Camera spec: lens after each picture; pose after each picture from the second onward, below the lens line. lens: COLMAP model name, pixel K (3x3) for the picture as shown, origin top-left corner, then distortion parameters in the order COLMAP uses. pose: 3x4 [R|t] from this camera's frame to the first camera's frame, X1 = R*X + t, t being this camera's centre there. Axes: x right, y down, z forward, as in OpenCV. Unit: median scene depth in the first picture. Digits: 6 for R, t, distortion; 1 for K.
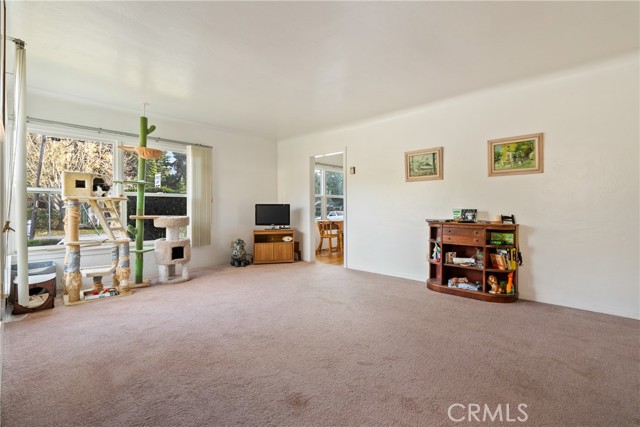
lens RADIAL K [[290.8, 0, 320.0], [0, 290.8, 213.5], [0, 0, 1]] dist [-0.002326, 0.000386]
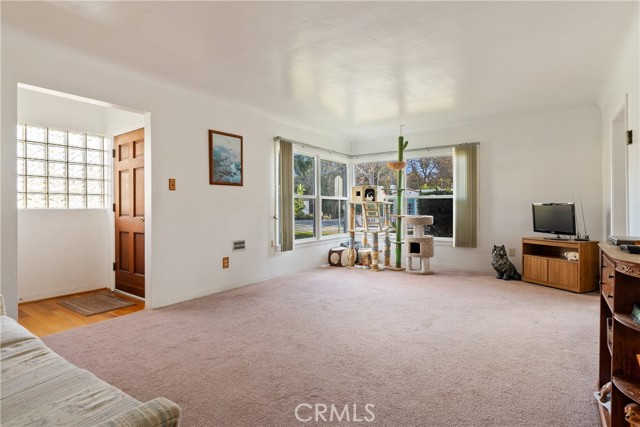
lens RADIAL K [[328.7, 0, 320.0], [0, 328.7, 213.5], [0, 0, 1]] dist [-0.000511, 0.000116]
pose [[0.138697, 0.017985, -0.990171, 0.622069], [-0.017244, 0.999727, 0.015743, -0.011918], [0.990185, 0.014892, 0.138970, 0.374033]]
